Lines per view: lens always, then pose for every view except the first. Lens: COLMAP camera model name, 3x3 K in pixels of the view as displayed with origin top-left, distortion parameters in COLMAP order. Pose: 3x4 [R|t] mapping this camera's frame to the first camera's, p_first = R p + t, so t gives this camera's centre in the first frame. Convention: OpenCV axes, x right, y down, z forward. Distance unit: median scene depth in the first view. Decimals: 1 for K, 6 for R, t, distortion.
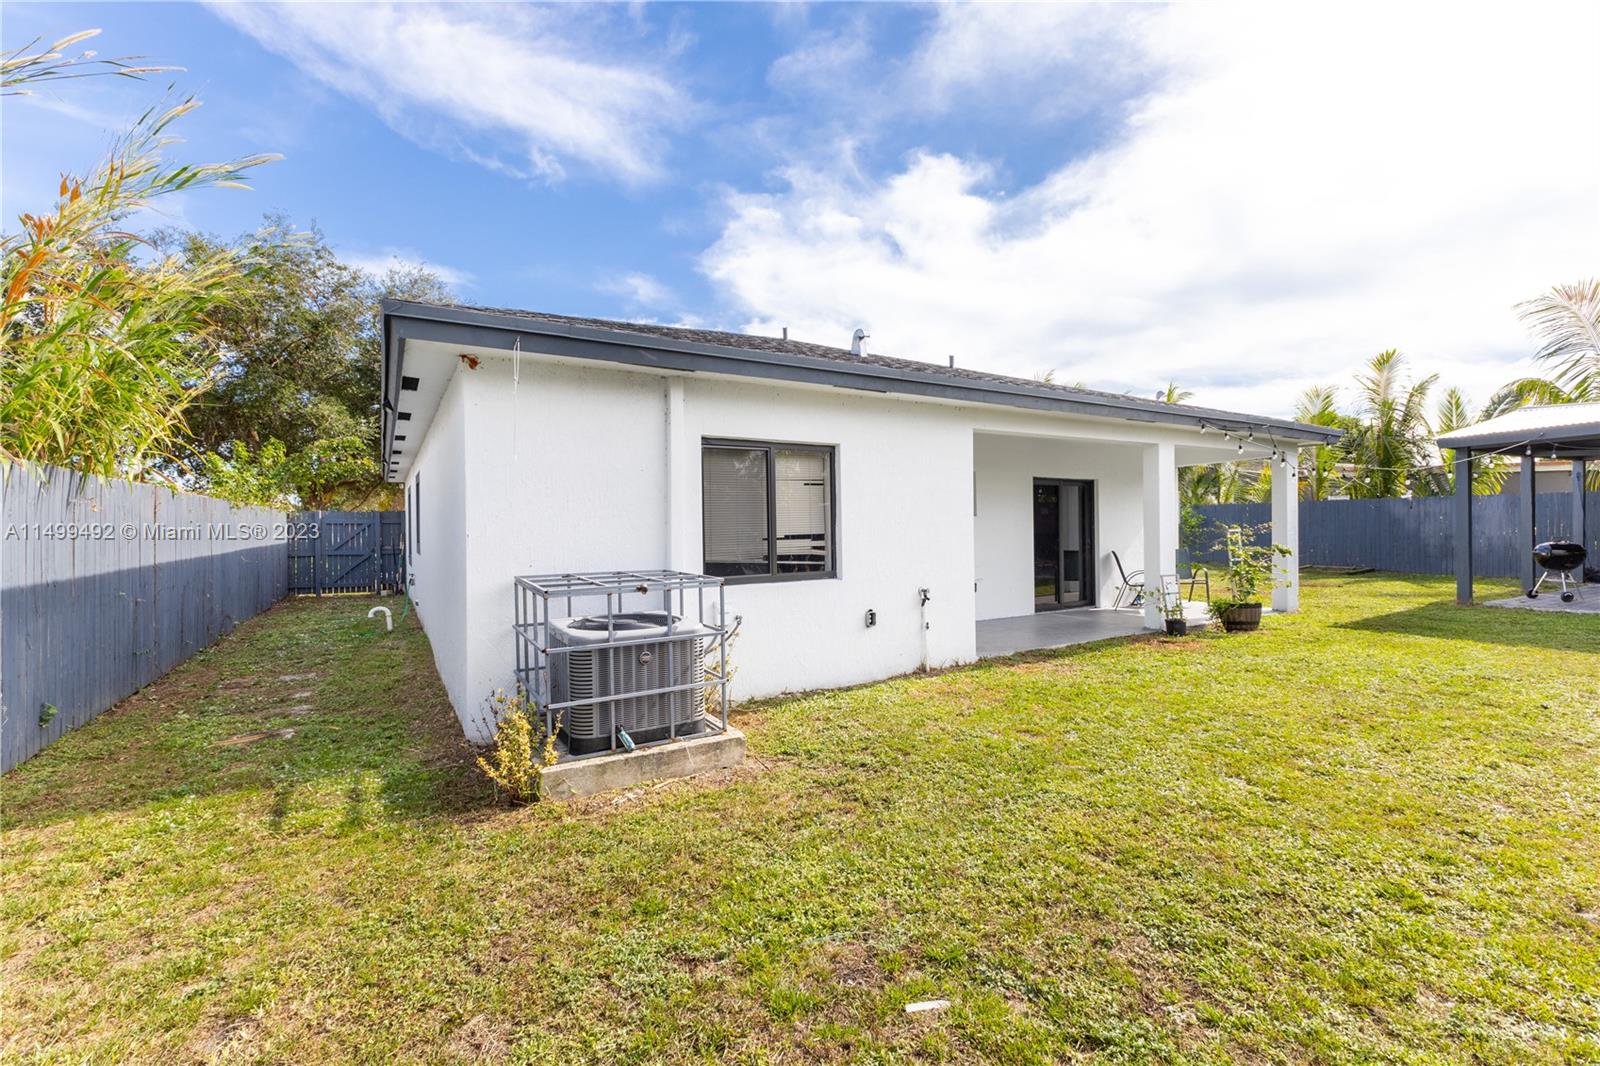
lens RADIAL K [[686.1, 0, 800.5], [0, 686.1, 529.9], [0, 0, 1]] dist [0.019867, -0.007138]
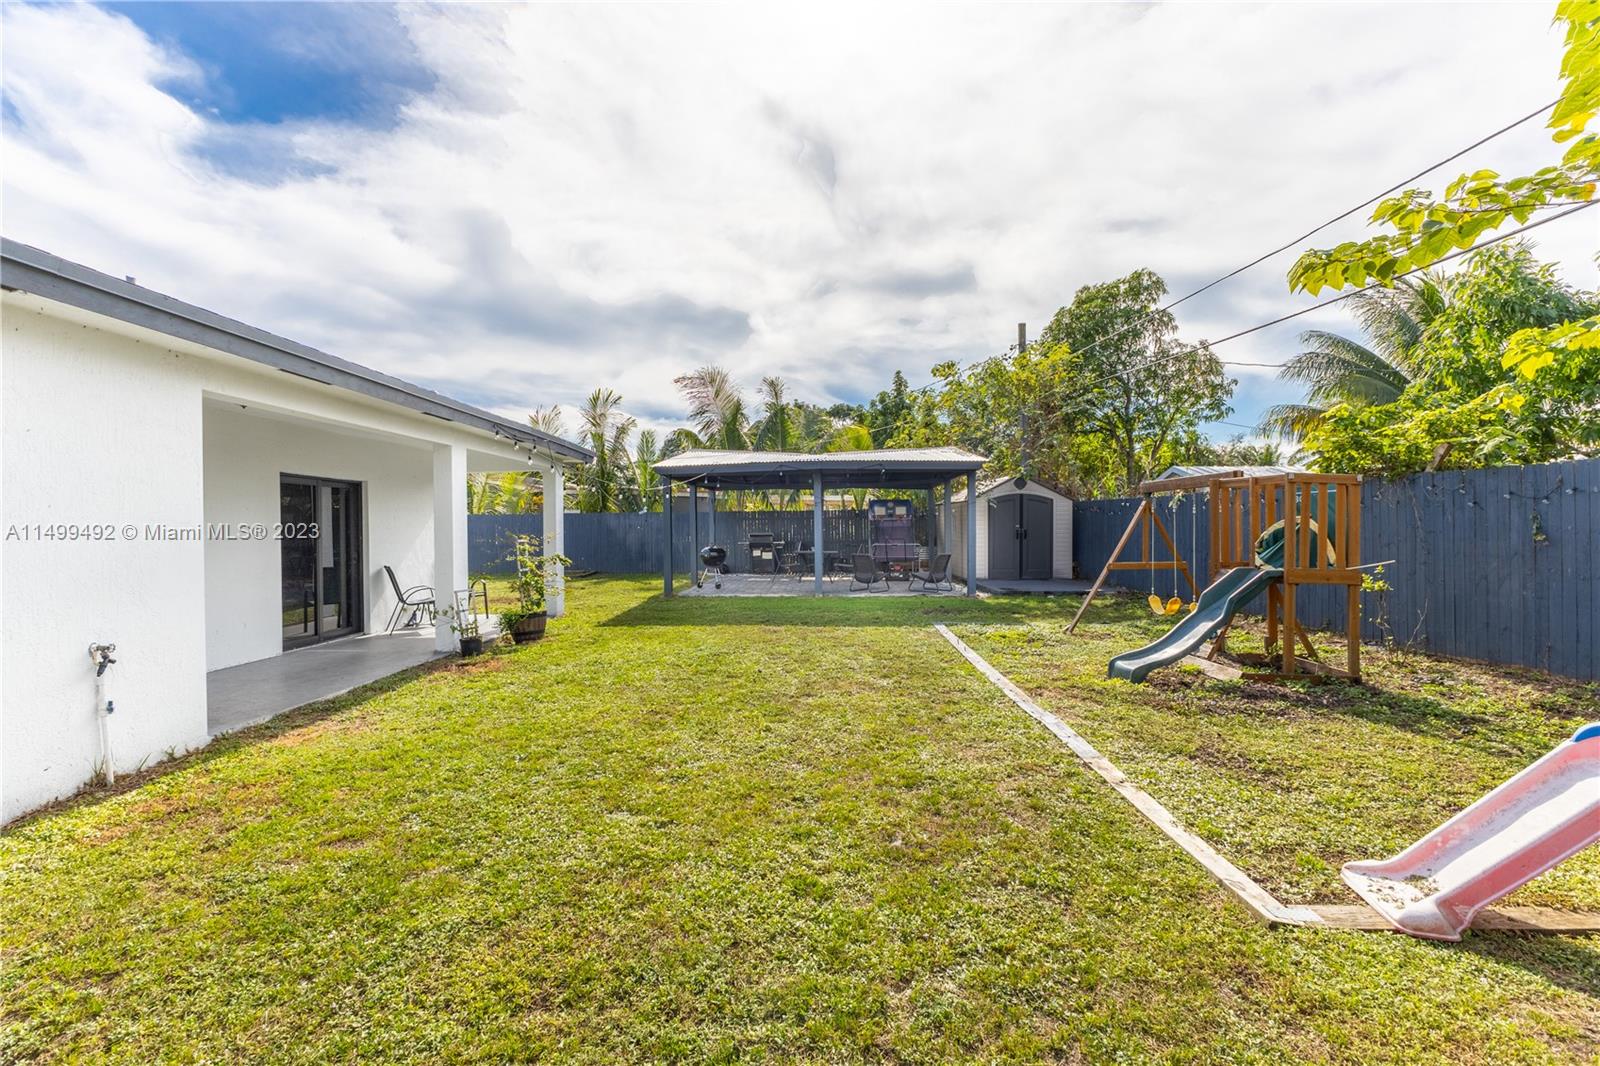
lens RADIAL K [[686.1, 0, 800.5], [0, 686.1, 529.9], [0, 0, 1]] dist [0.019867, -0.007138]
pose [[0.523489, 0.005111, 0.852017, -0.013459], [0.006674, 0.999927, -0.010099, -0.002765], [-0.852007, 0.010973, 0.523416, 0.156605]]
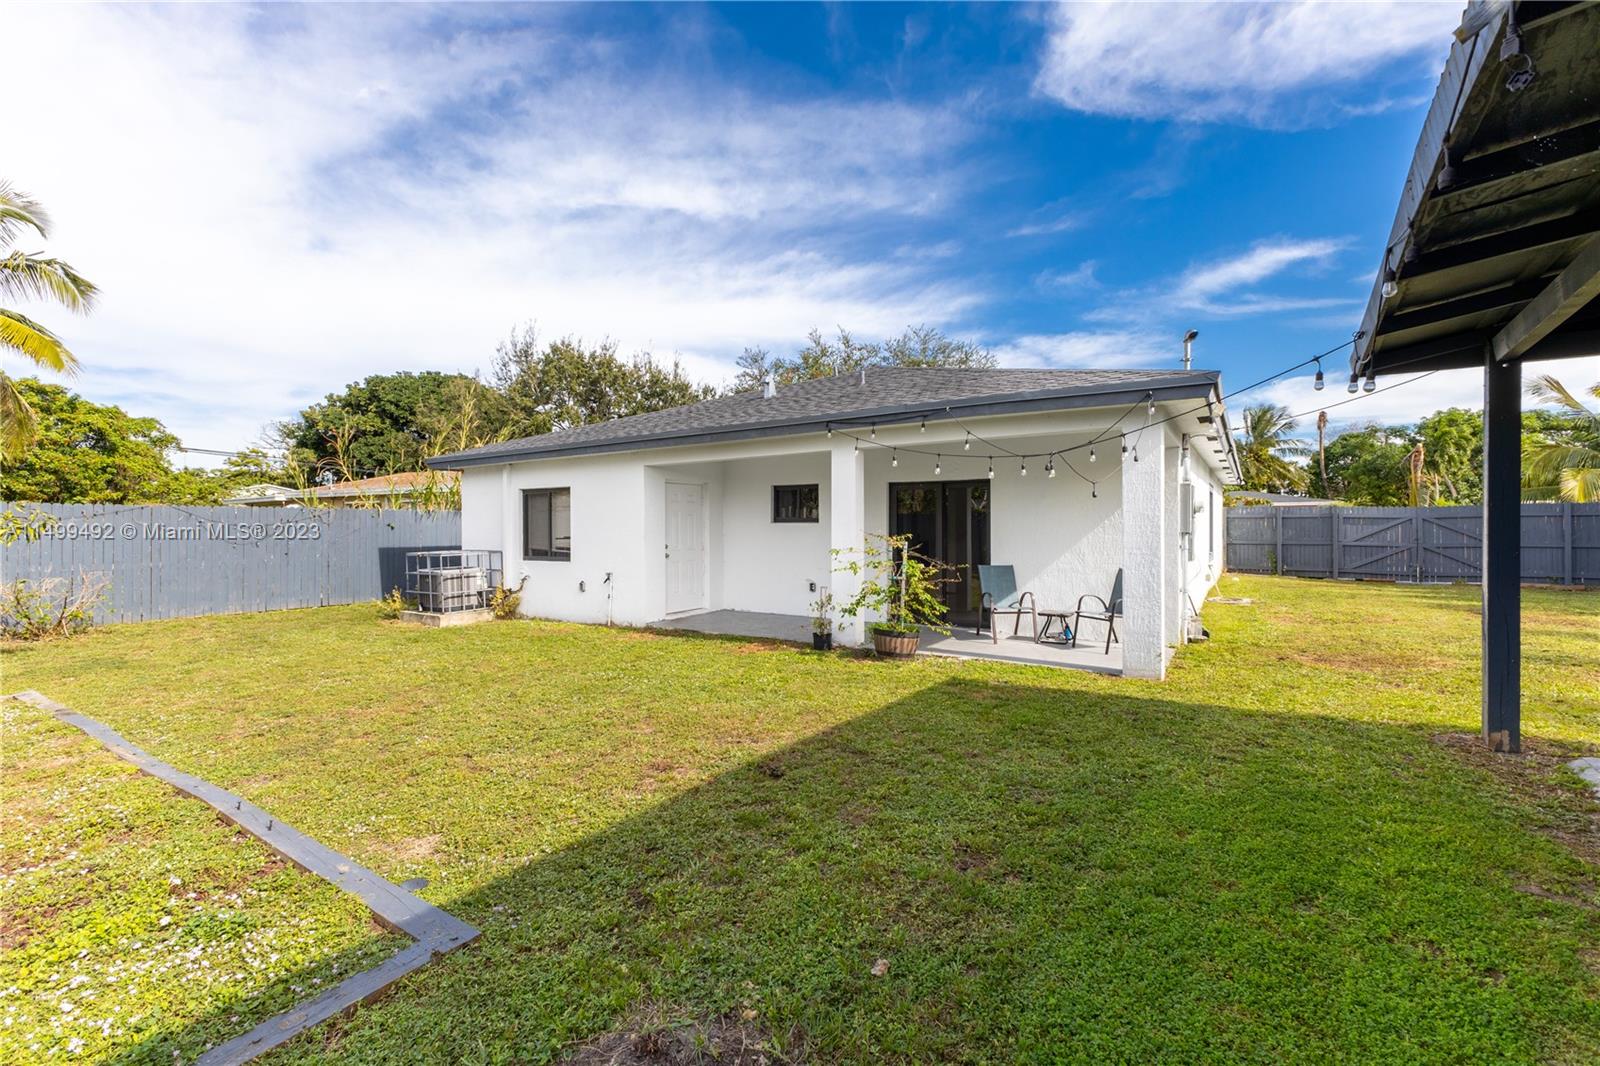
lens RADIAL K [[686.1, 0, 800.5], [0, 686.1, 529.9], [0, 0, 1]] dist [0.019867, -0.007138]
pose [[0.373996, -0.003006, -0.927425, 1.606529], [-0.008314, 0.999944, -0.006593, -0.008258], [0.927393, 0.010177, 0.373950, 0.705281]]
